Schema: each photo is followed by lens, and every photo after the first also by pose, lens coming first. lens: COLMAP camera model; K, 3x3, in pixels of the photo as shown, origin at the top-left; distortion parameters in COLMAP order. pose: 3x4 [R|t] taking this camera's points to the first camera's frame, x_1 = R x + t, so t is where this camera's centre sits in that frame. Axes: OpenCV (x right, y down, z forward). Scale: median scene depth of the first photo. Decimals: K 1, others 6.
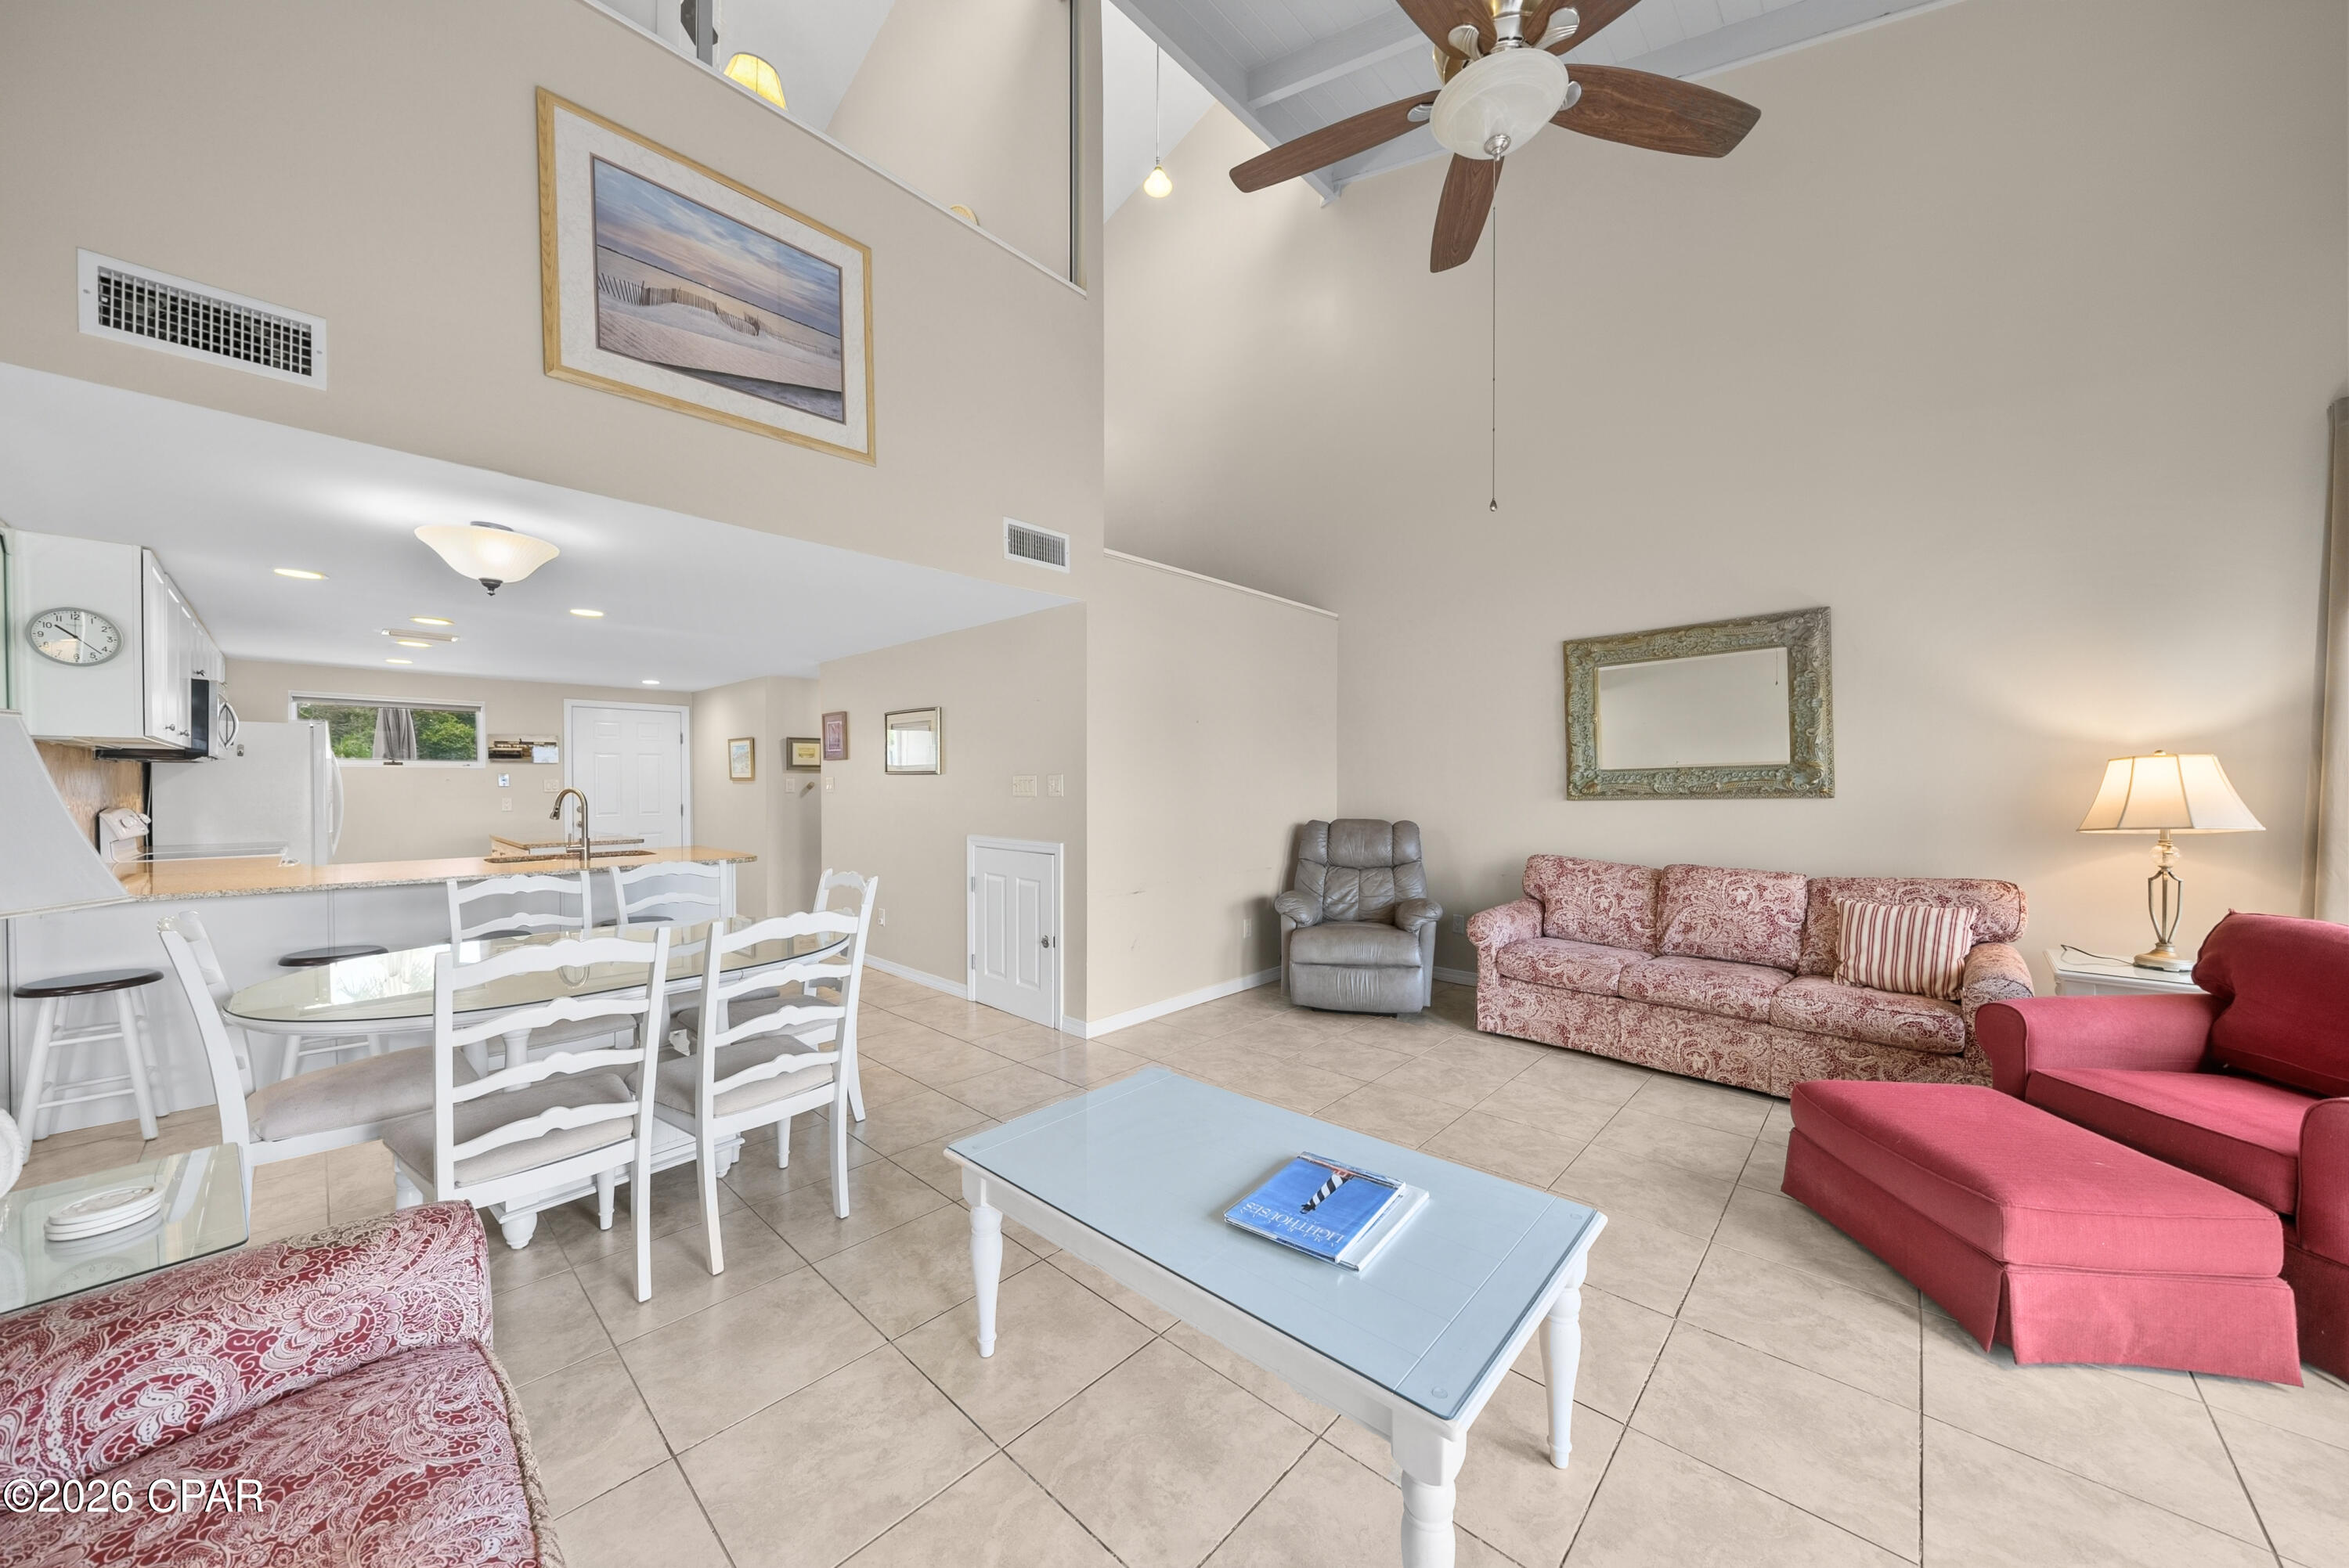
lens RADIAL K [[806.0, 0, 1182.2], [0, 806.0, 795.0], [0, 0, 1]] dist [-0.004601, -0.000145]
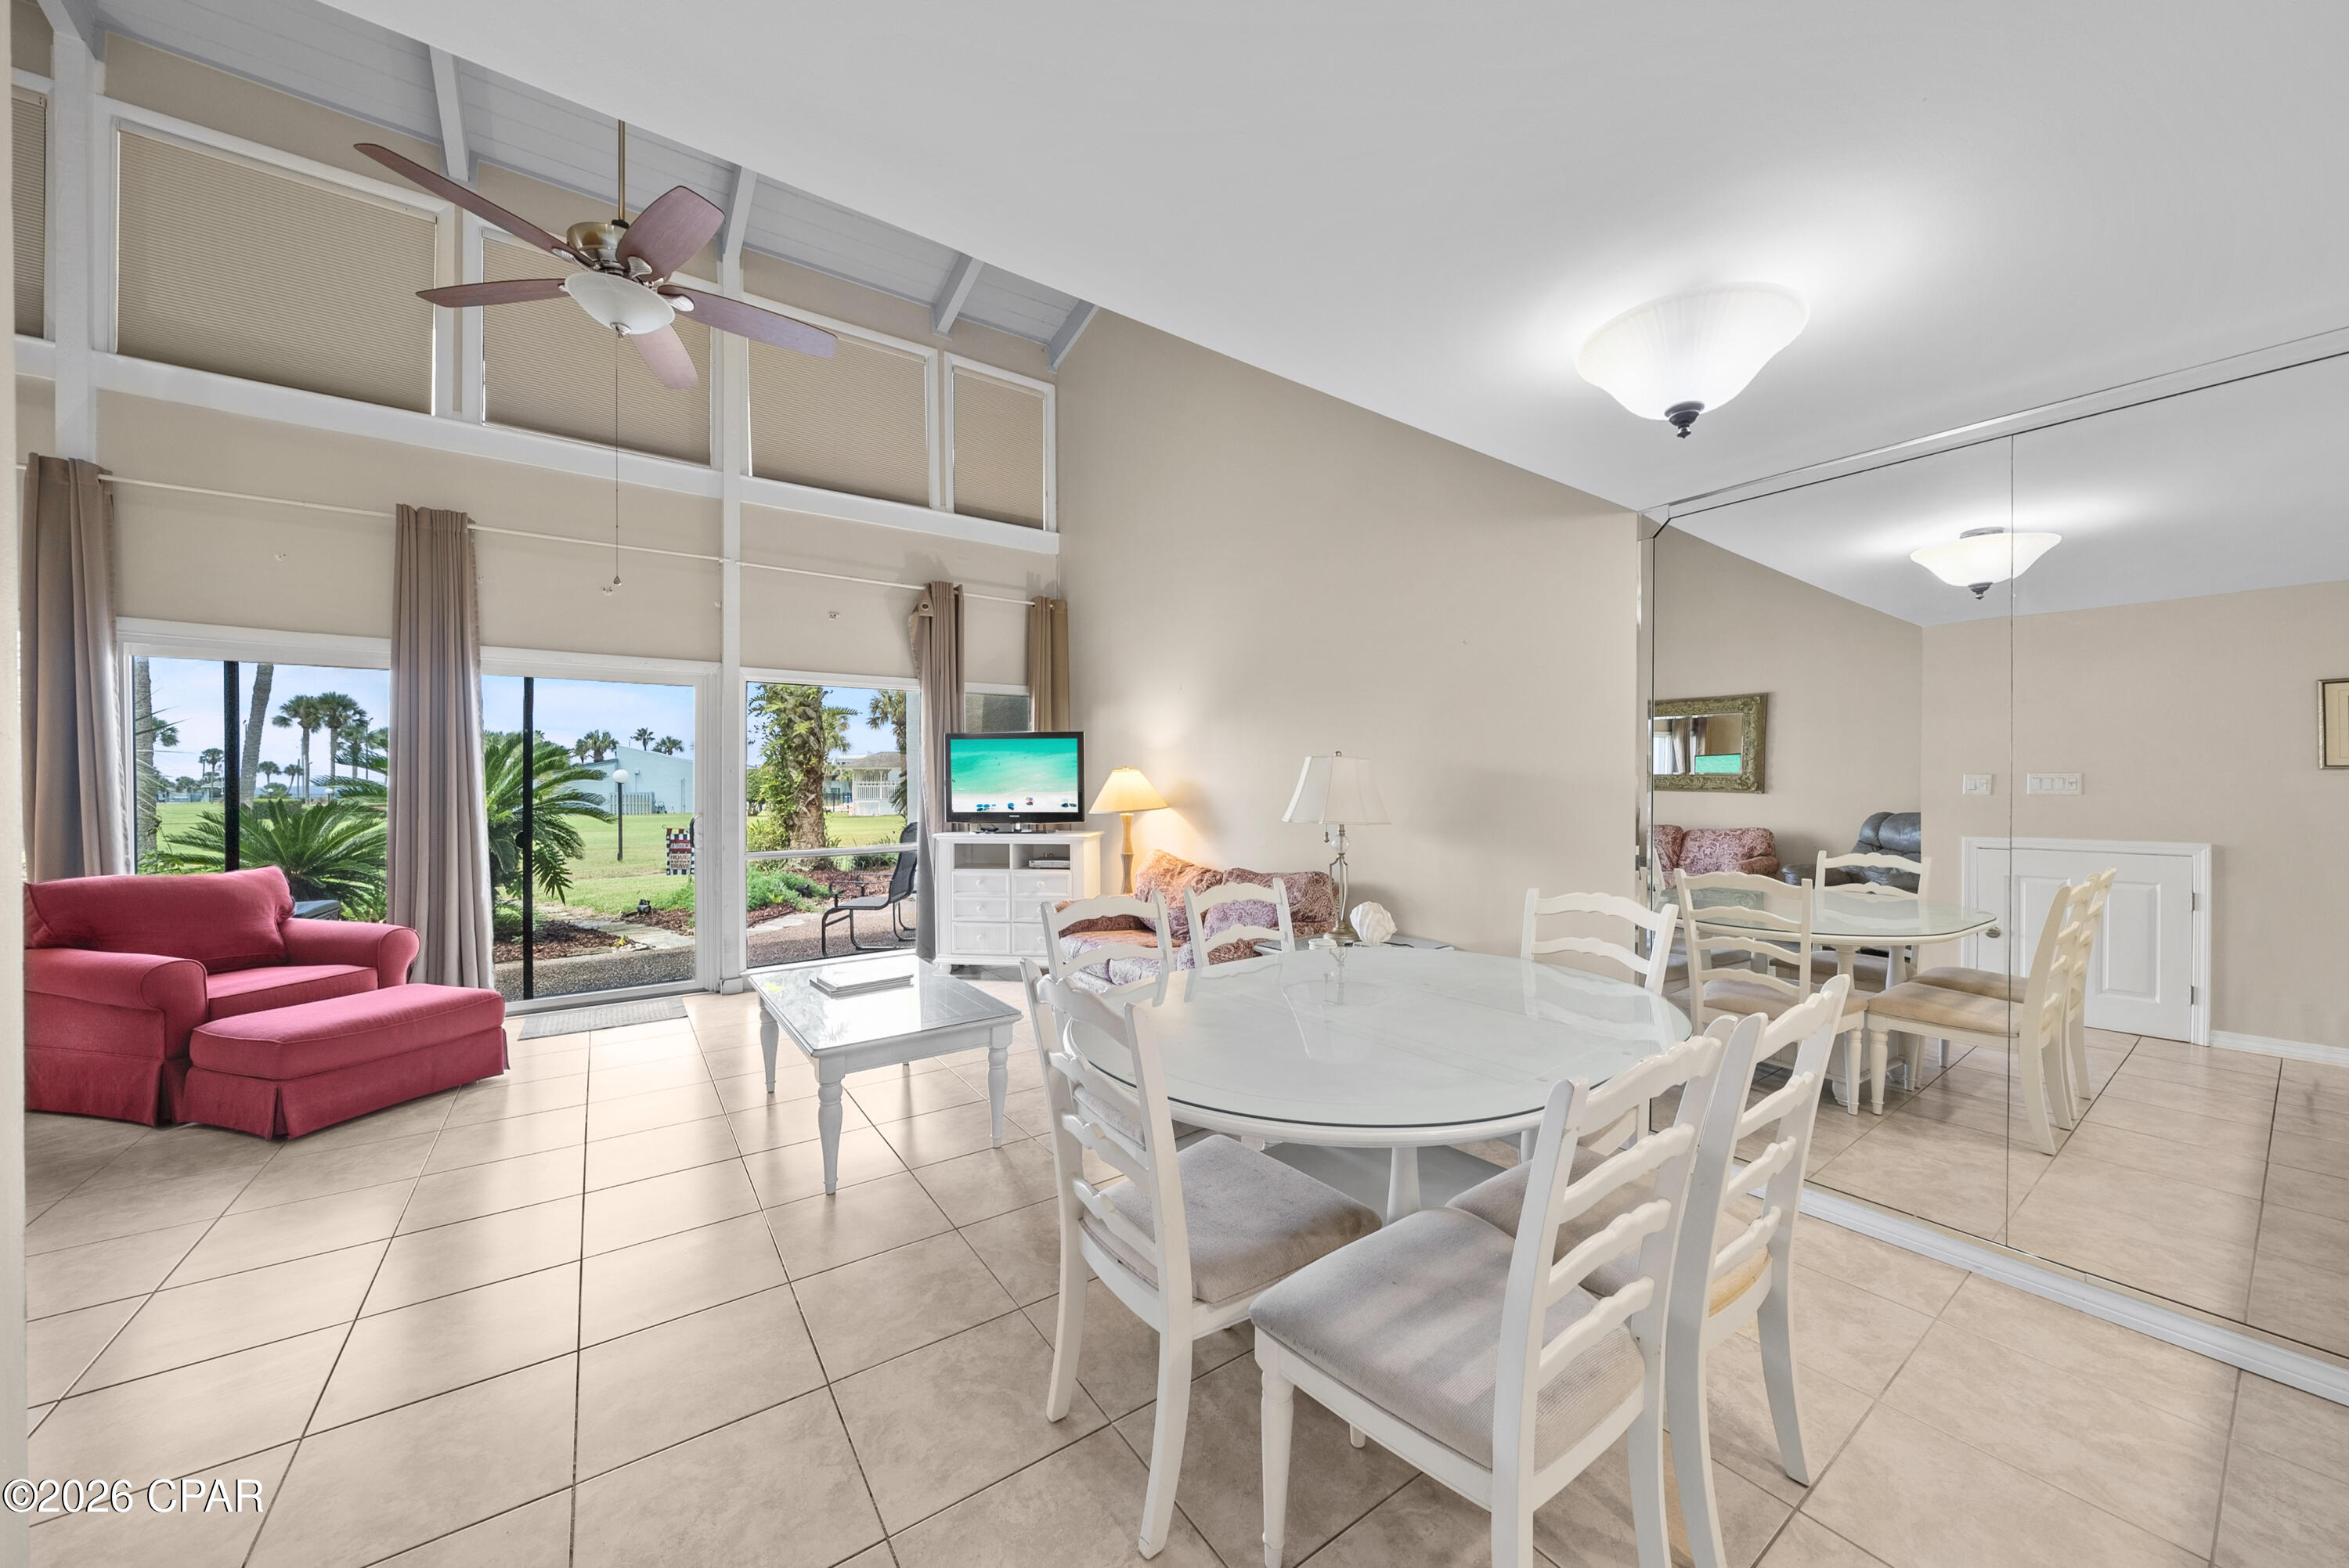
lens RADIAL K [[823.5, 0, 1186.5], [0, 823.5, 788.1], [0, 0, 1]] dist [-0.005189, 0.000119]
pose [[-0.978700, -0.000392, 0.205298, -0.486622], [0.004117, 0.999760, 0.021536, -0.015715], [-0.205257, 0.021923, -0.978463, 1.233218]]
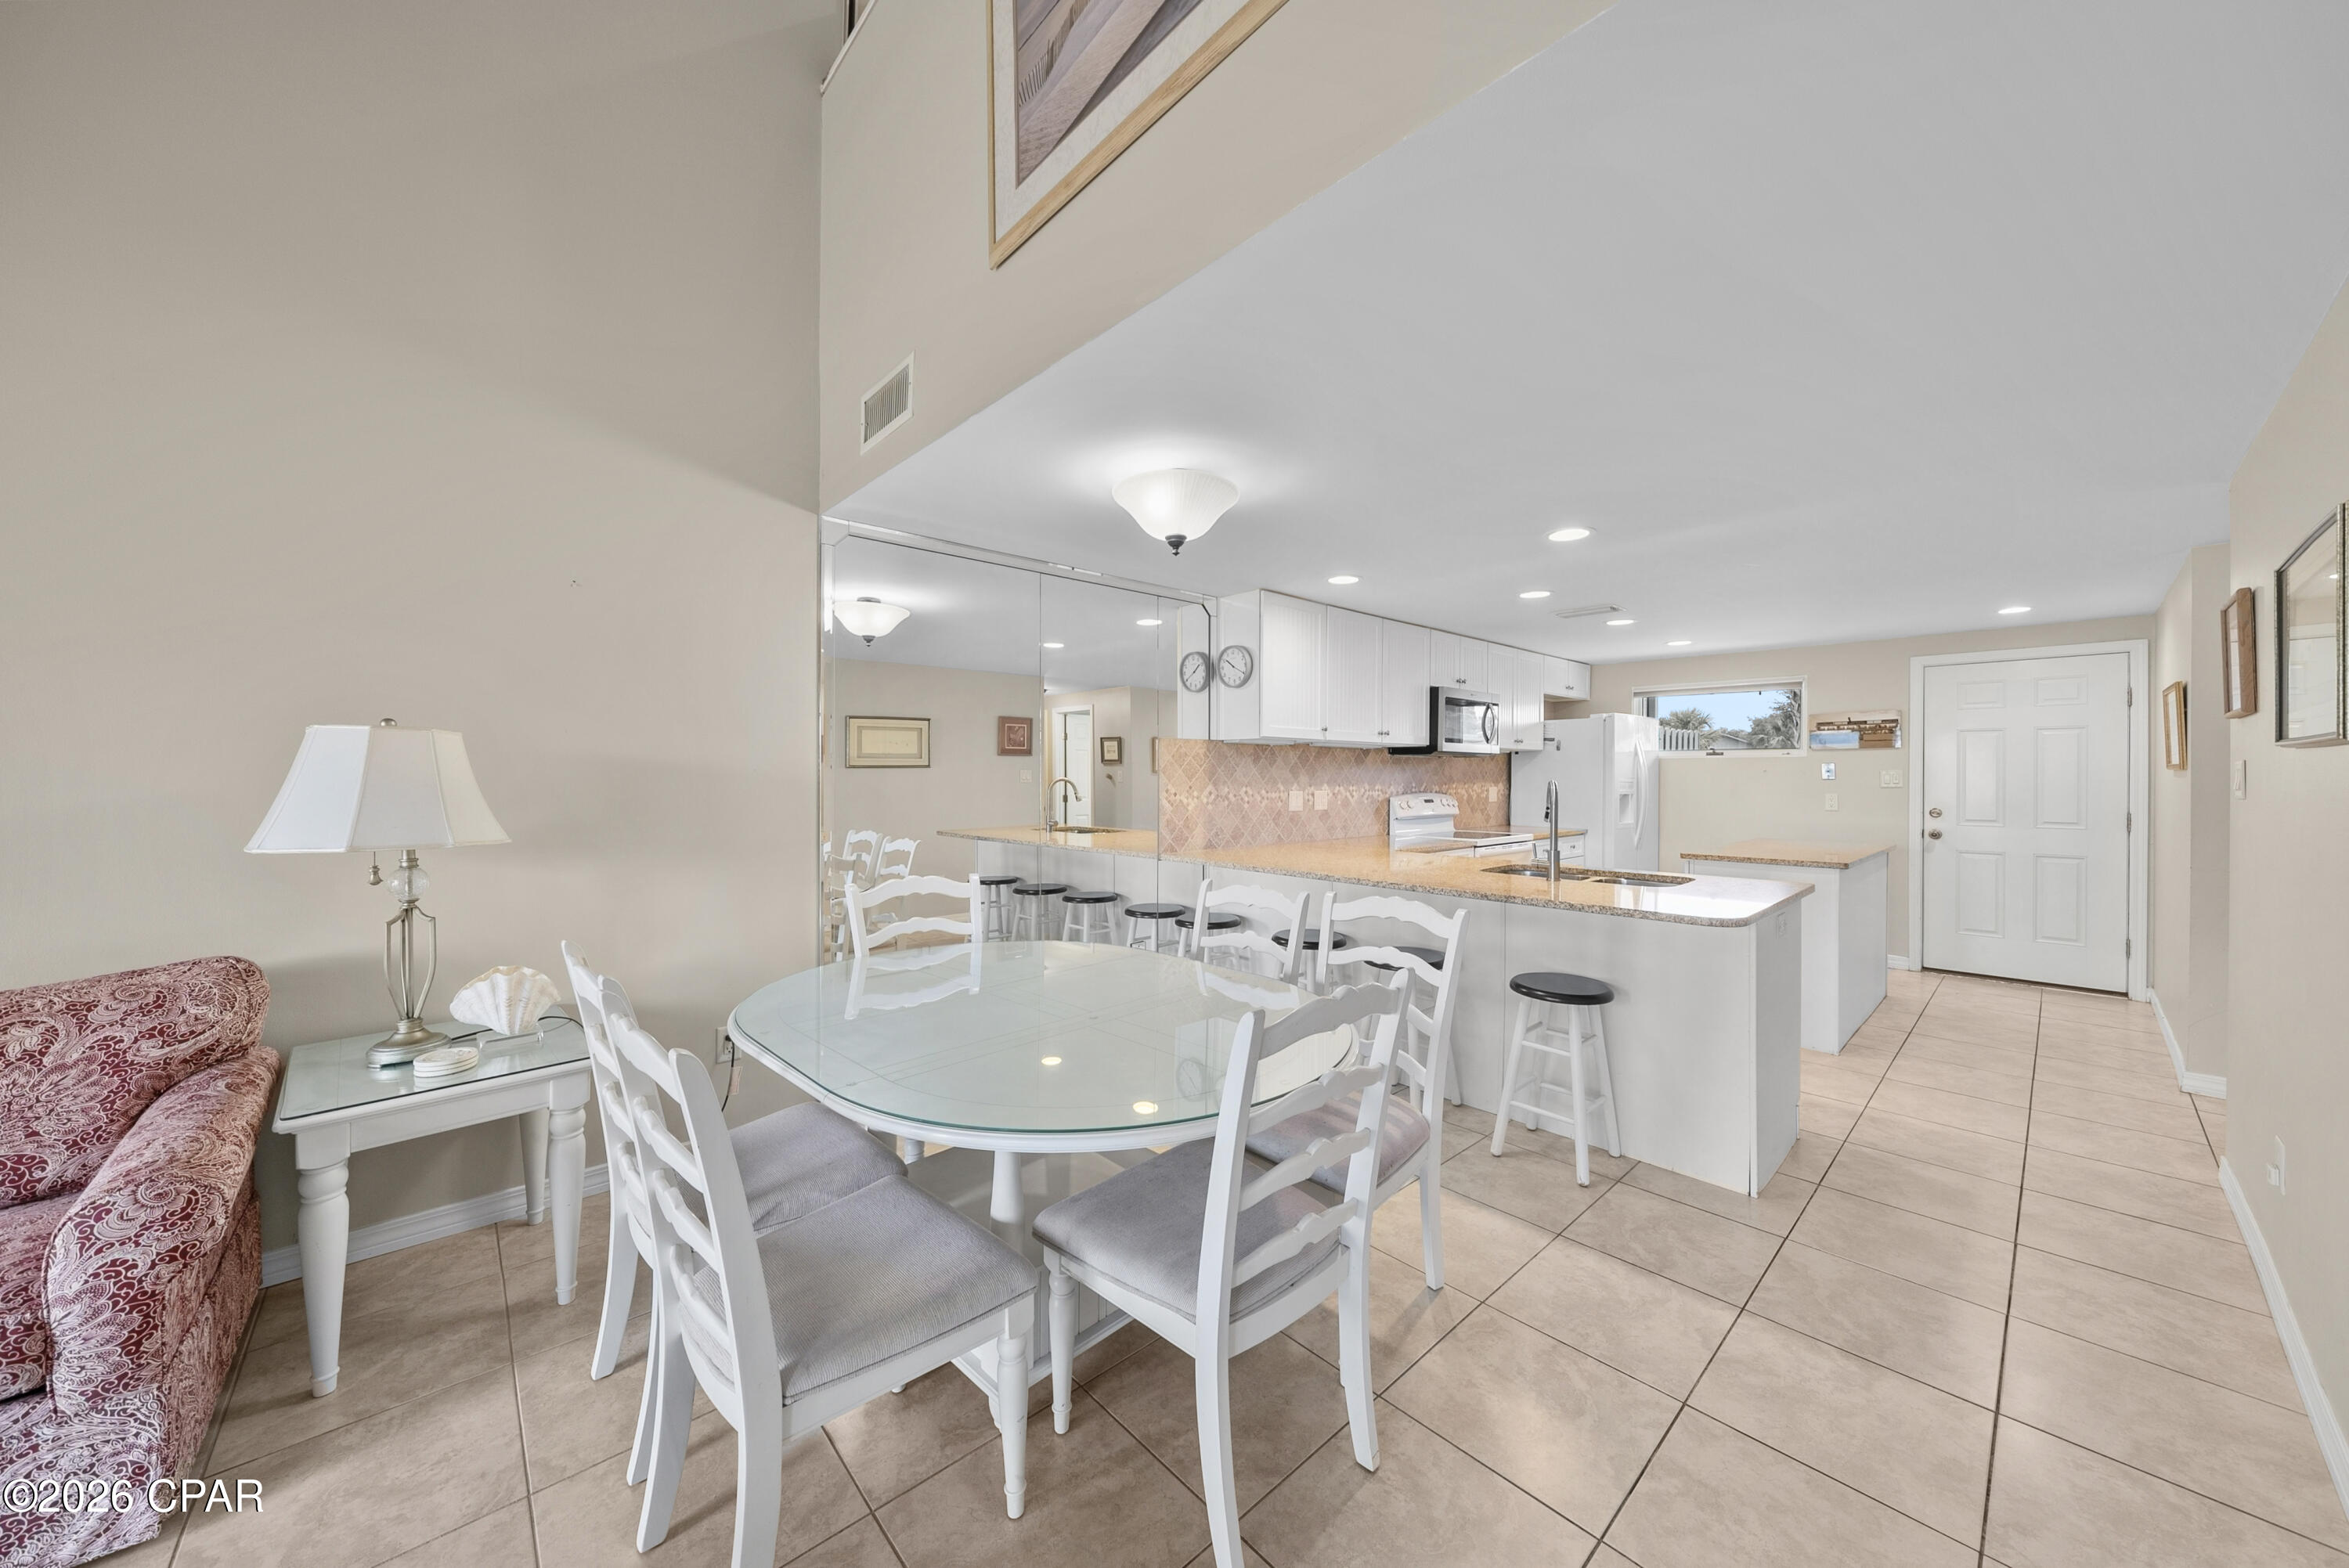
lens RADIAL K [[817.7, 0, 1188.9], [0, 817.7, 779.6], [0, 0, 1]] dist [-0.003208, 0.000233]
pose [[-0.078804, 0.006562, -0.996869, 0.013313], [-0.017527, 0.999815, 0.007967, -0.010615], [0.996736, 0.018100, -0.078674, 0.824207]]
